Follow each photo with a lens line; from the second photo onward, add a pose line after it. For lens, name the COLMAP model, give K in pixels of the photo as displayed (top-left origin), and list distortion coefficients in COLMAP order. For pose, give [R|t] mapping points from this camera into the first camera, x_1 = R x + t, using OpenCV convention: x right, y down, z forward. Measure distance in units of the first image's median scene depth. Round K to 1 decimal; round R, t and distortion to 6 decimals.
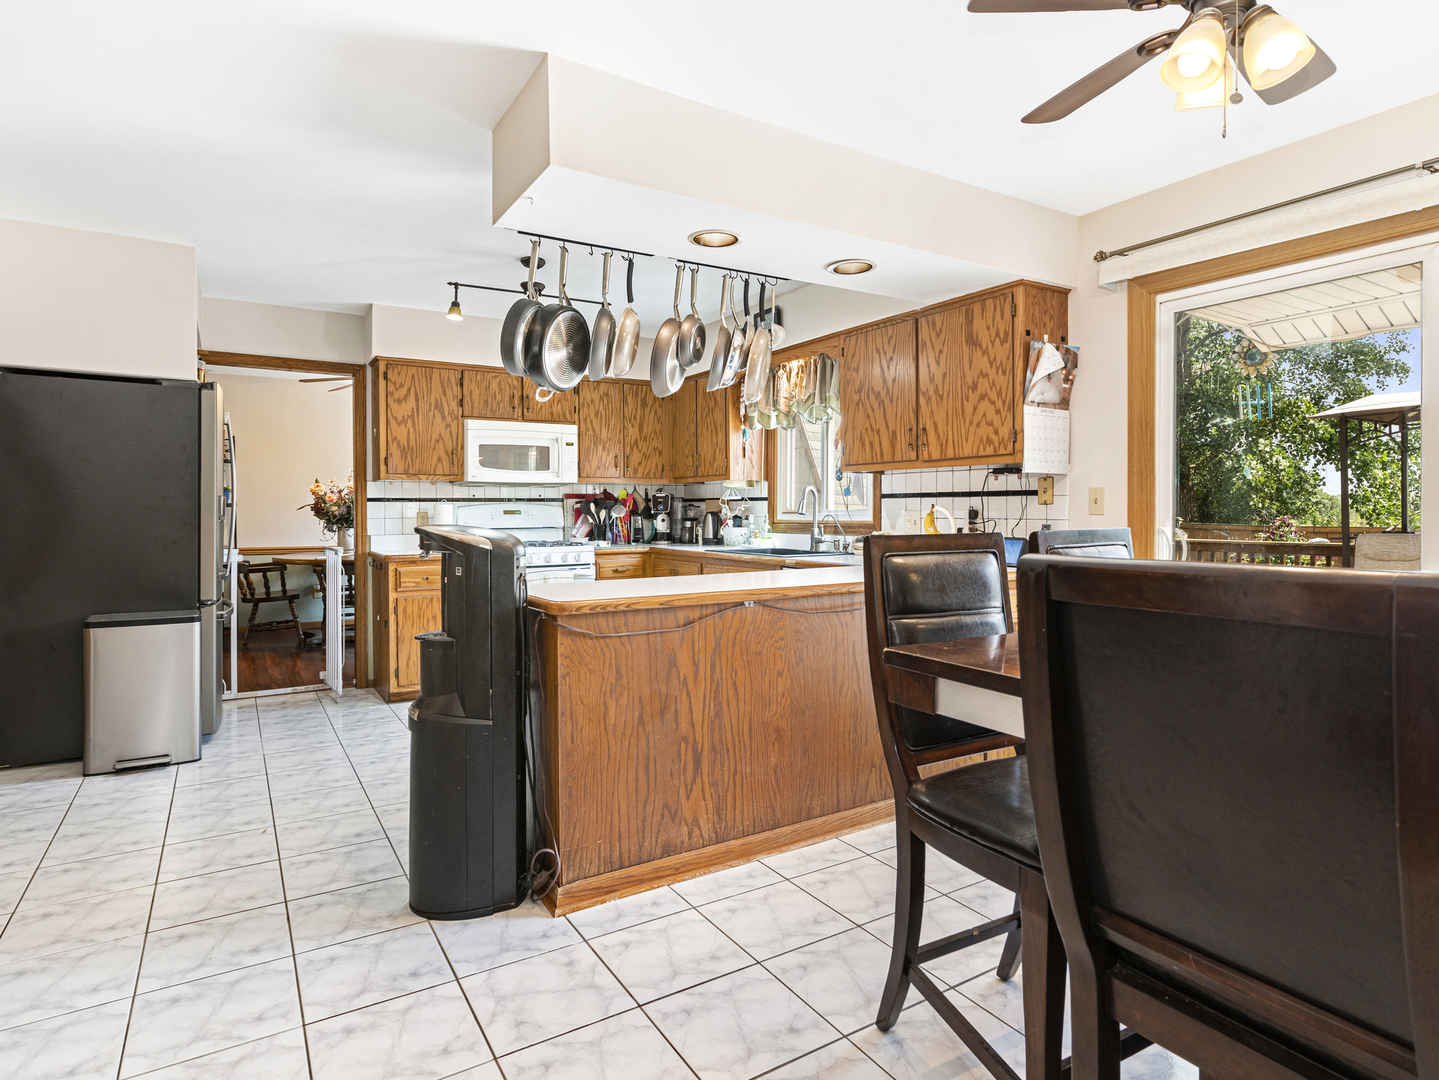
lens RADIAL K [[806.4, 0, 738.4], [0, 806.4, 529.6], [0, 0, 1]] dist [-0.003906, 0.000852]
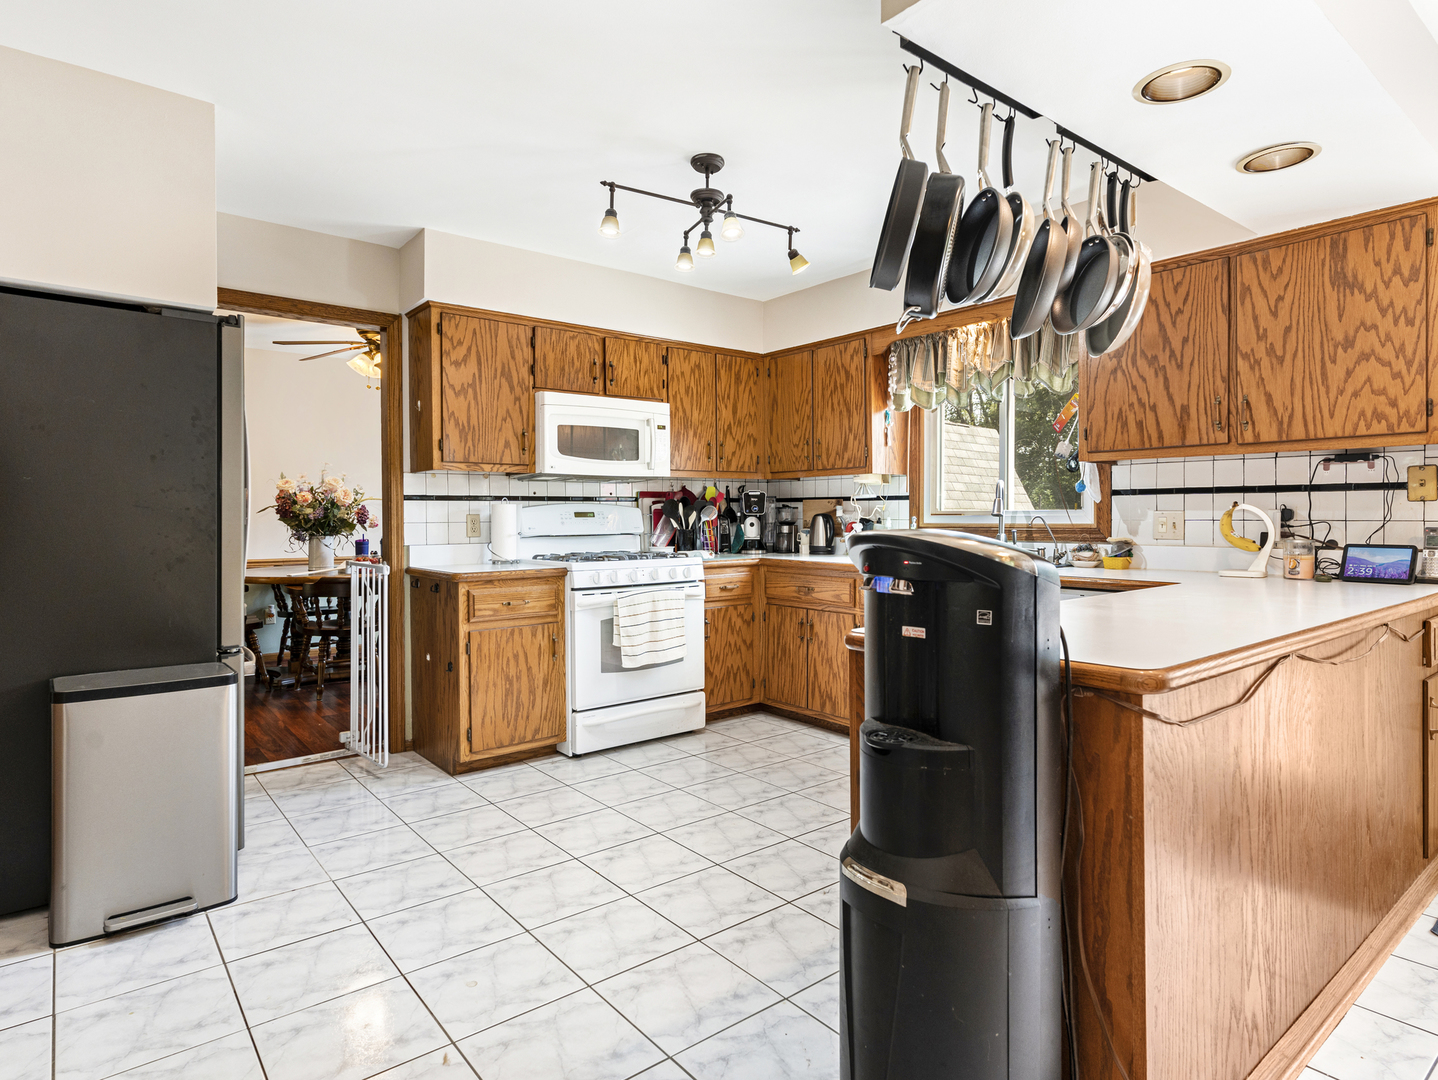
lens RADIAL K [[805.9, 0, 721.4], [0, 805.9, 533.9], [0, 0, 1]] dist [-0.003906, 0.000852]
pose [[0.992746, -0.003950, 0.120167, -0.269956], [0.004131, 0.999991, -0.001258, -0.001453], [-0.120161, 0.001746, 0.992753, 0.237585]]
